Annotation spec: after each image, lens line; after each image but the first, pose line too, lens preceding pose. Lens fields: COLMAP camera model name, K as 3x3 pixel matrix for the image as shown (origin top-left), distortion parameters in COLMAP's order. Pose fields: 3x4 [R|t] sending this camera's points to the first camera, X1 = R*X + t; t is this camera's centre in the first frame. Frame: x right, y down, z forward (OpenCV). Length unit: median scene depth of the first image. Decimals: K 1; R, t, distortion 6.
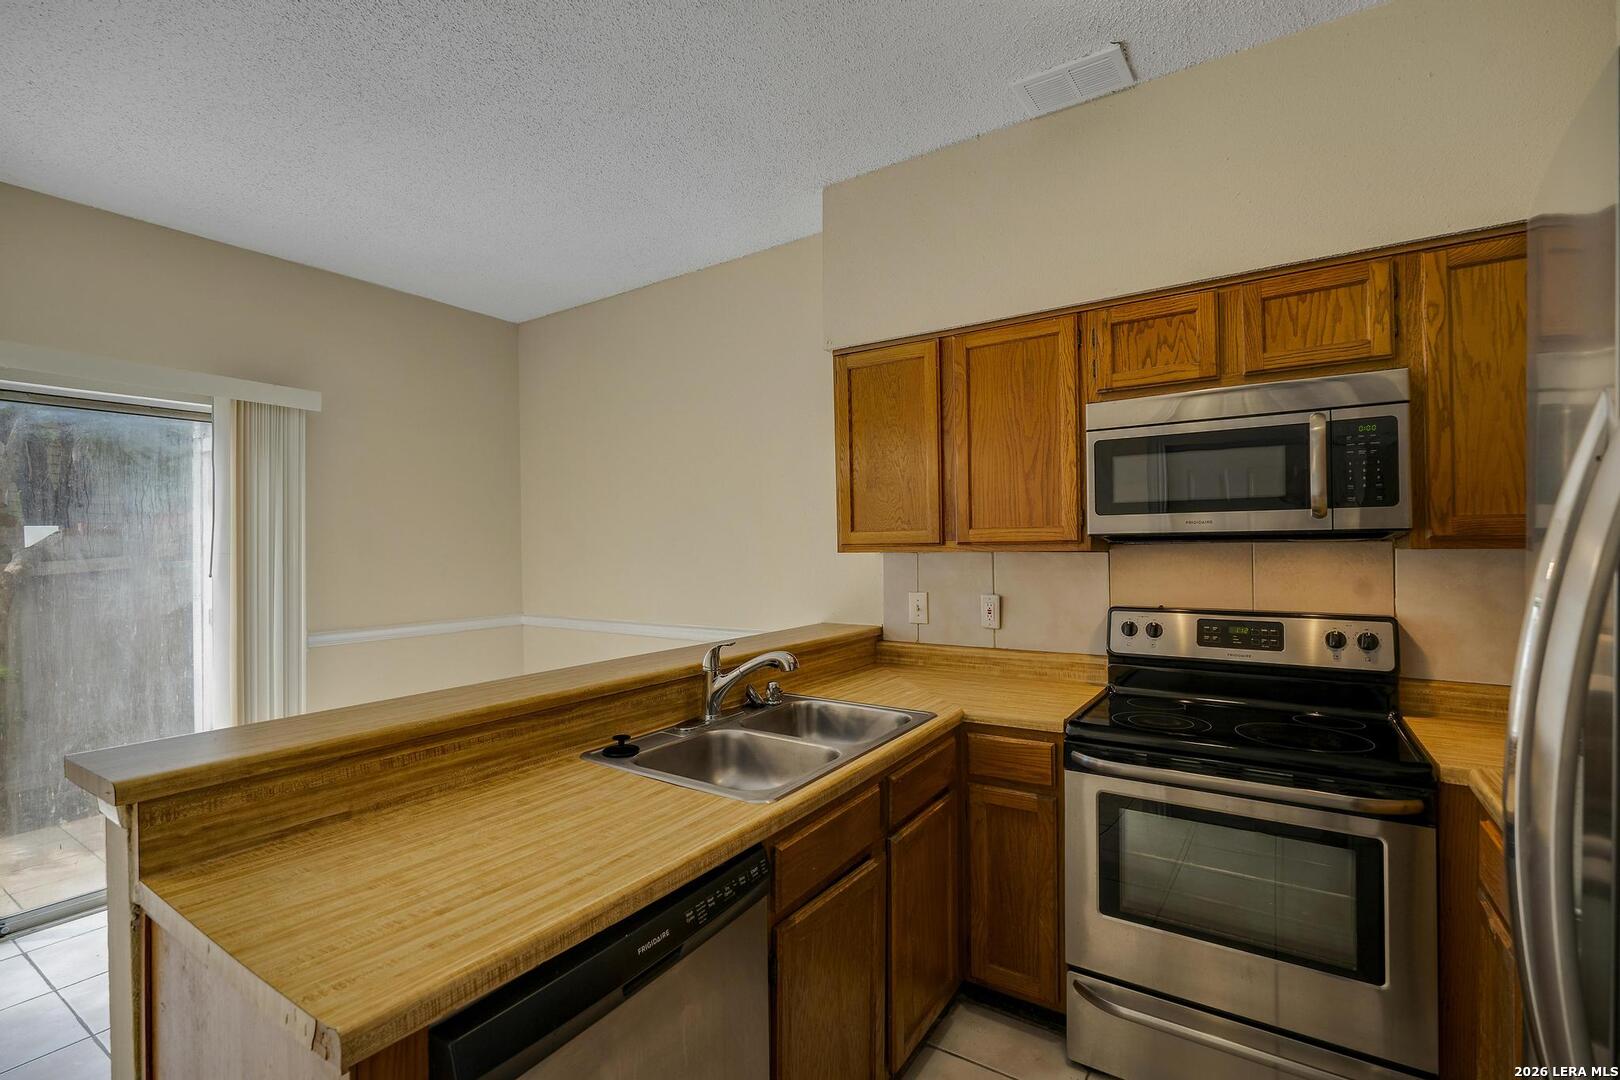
lens RADIAL K [[727.1, 0, 809.8], [0, 727.1, 547.2], [0, 0, 1]] dist [-0.008052, 0.001103]
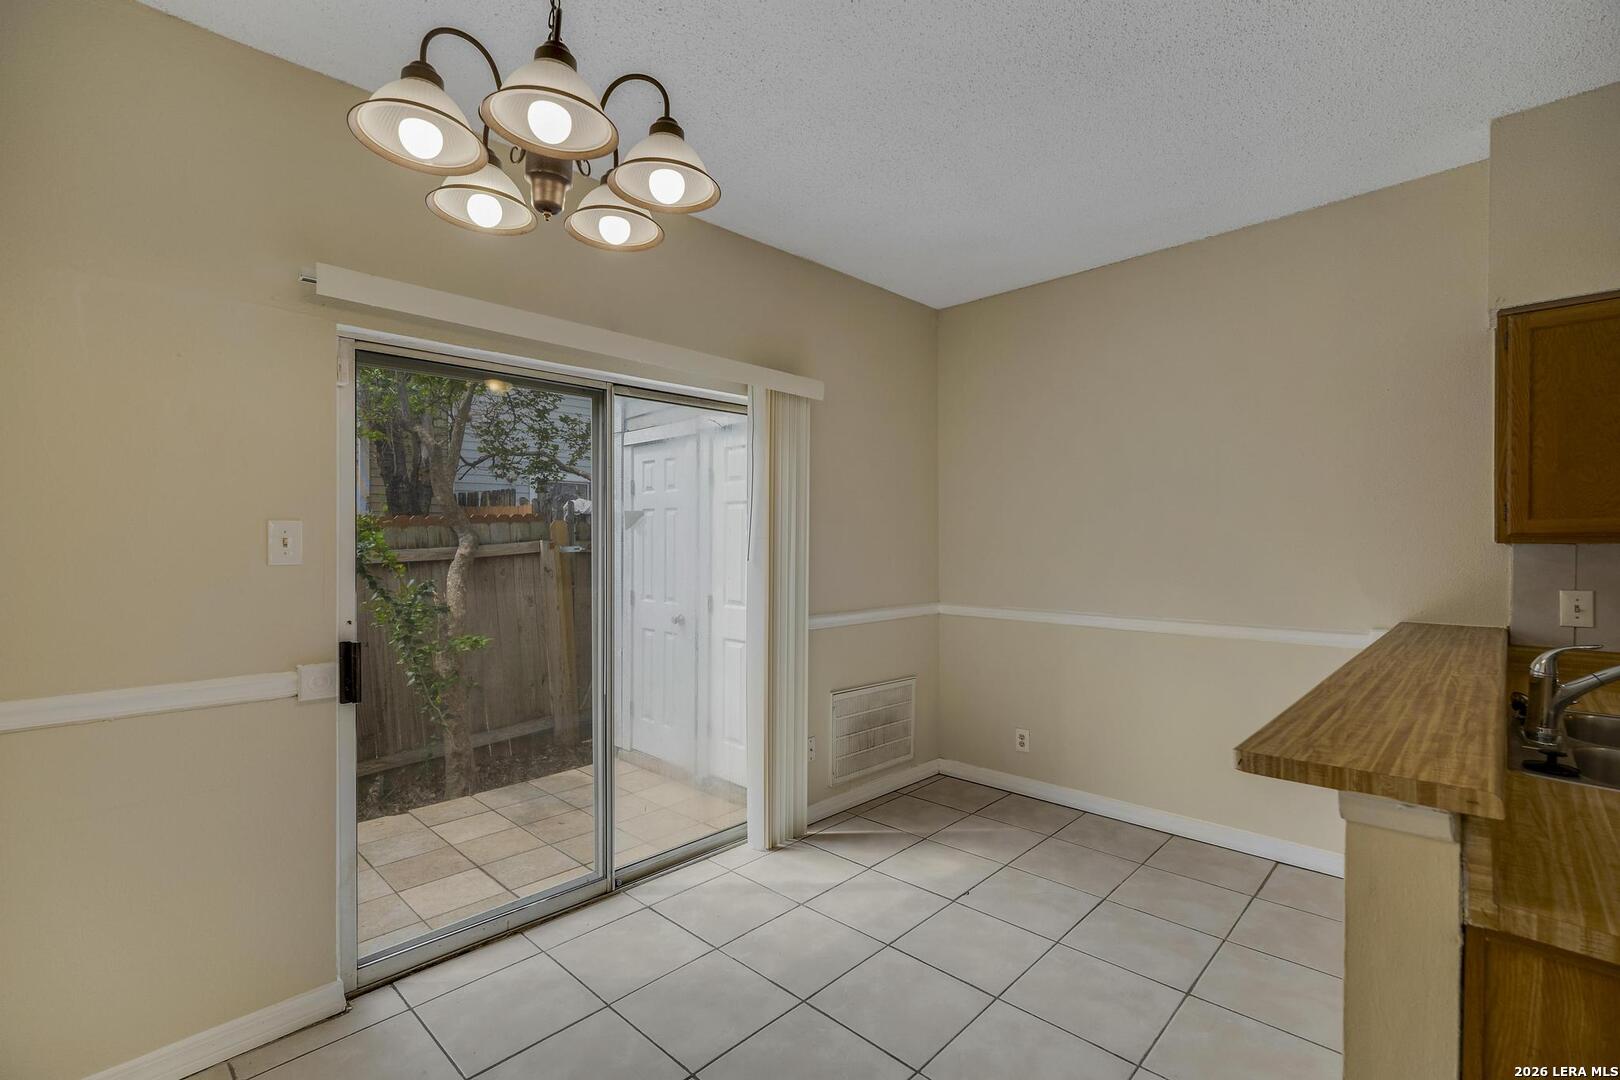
lens RADIAL K [[722.8, 0, 813.3], [0, 722.8, 541.7], [0, 0, 1]] dist [-0.001607, 0.000116]
pose [[0.979596, 0.011041, -0.200672, -0.704320], [-0.010266, 0.999935, 0.004905, 0.012315], [0.200713, -0.002745, 0.979646, -0.009477]]
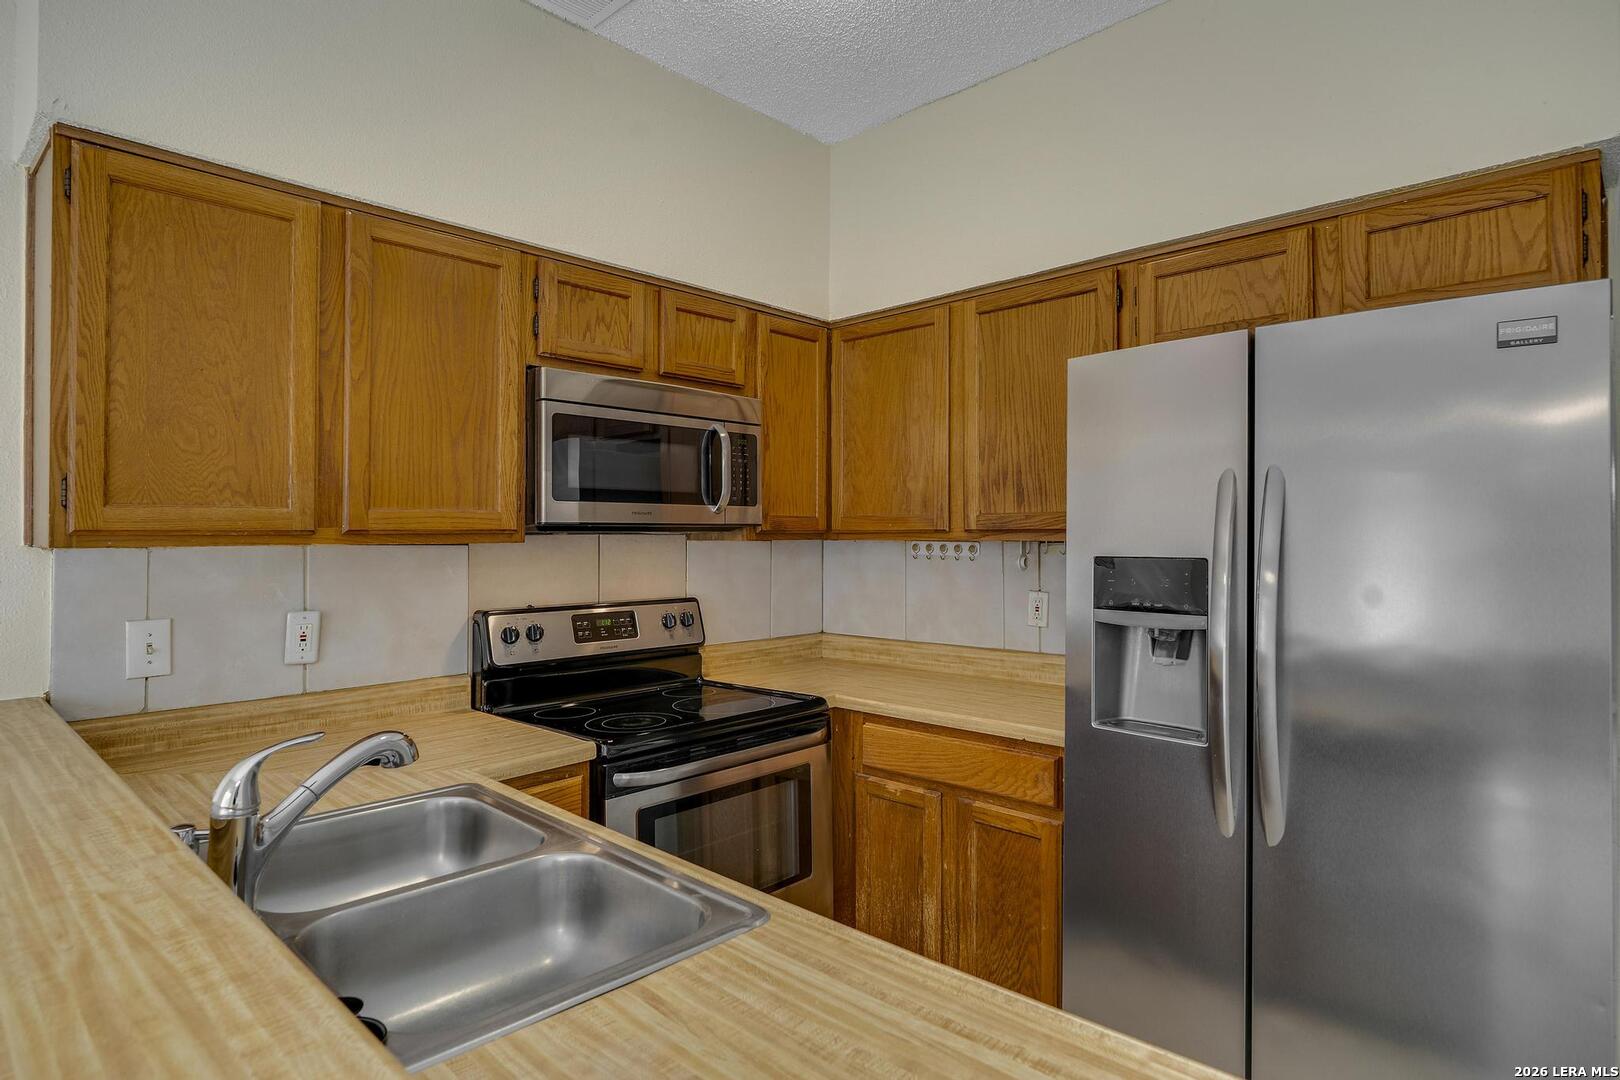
lens RADIAL K [[854.9, 0, 812.0], [0, 854.9, 529.2], [0, 0, 1]] dist [-0.002803, -0.000465]
pose [[0.180945, 0.018015, 0.983328, -0.499584], [0.002740, 0.999819, -0.018822, 0.008944], [-0.983489, 0.006100, 0.180863, 0.492315]]
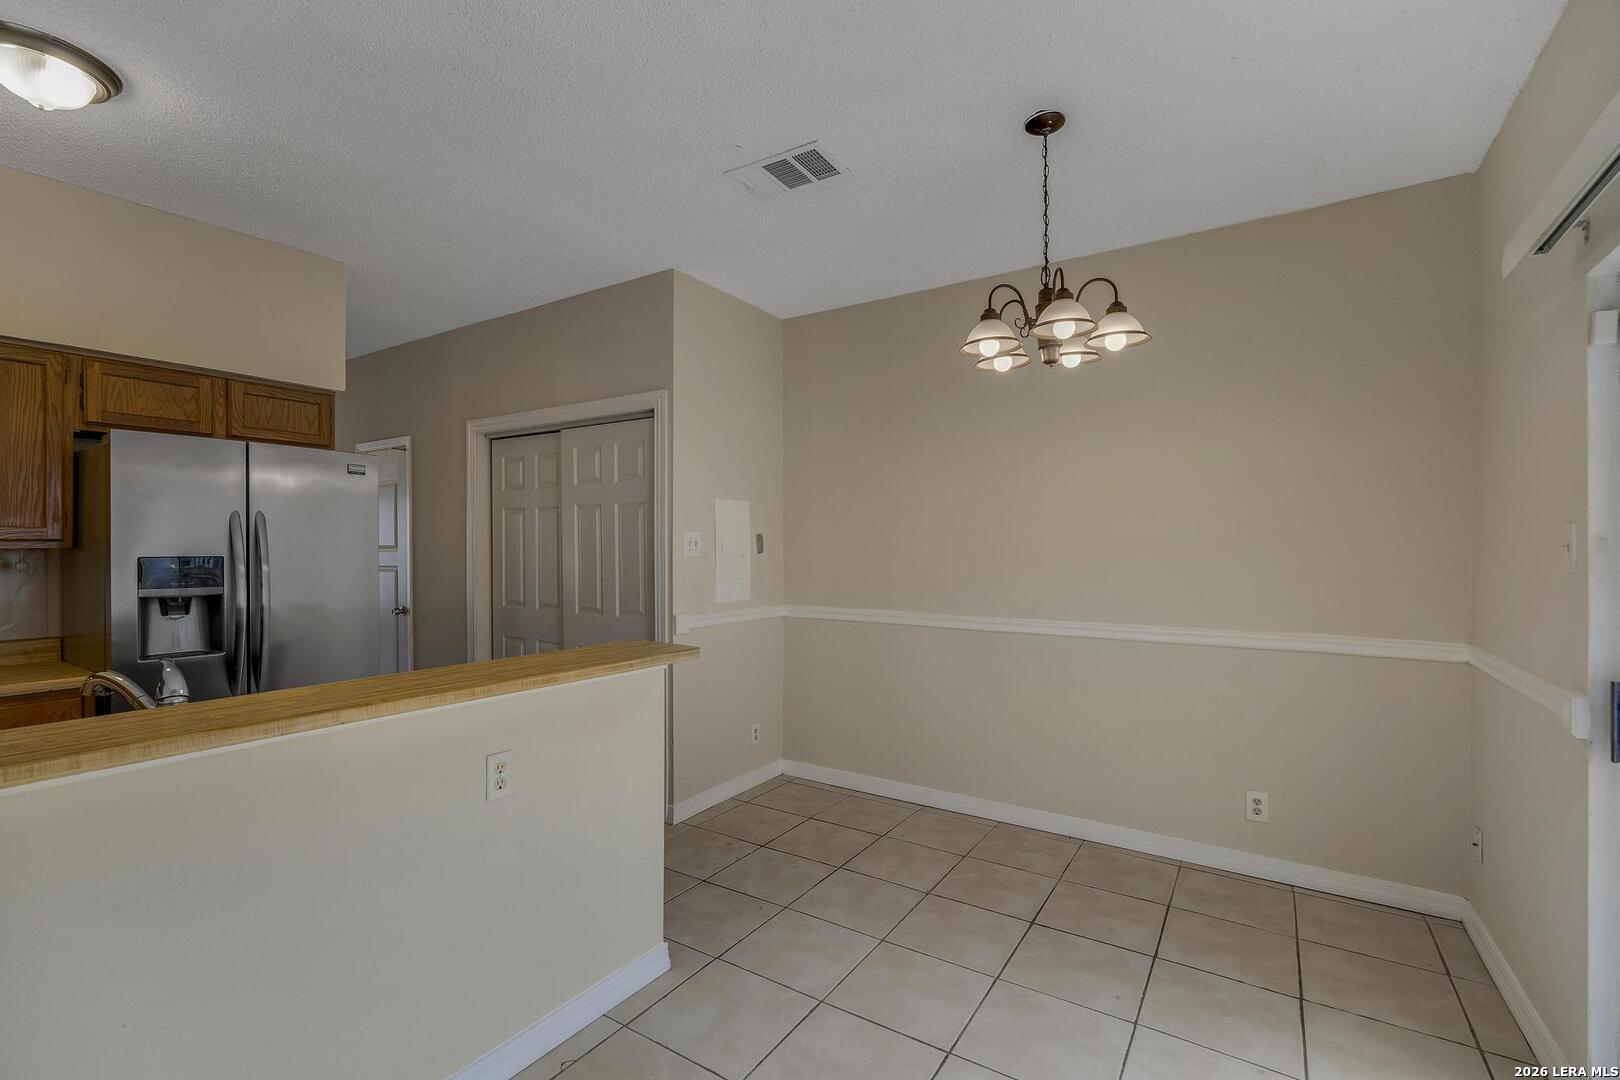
lens RADIAL K [[727.1, 0, 810.2], [0, 727.1, 543.1], [0, 0, 1]] dist [-0.008052, 0.001103]
pose [[-0.999741, 0.009485, 0.020674, -0.863802], [0.009453, 0.999954, -0.001623, 0.011750], [-0.020688, -0.001427, -0.999785, 2.162809]]
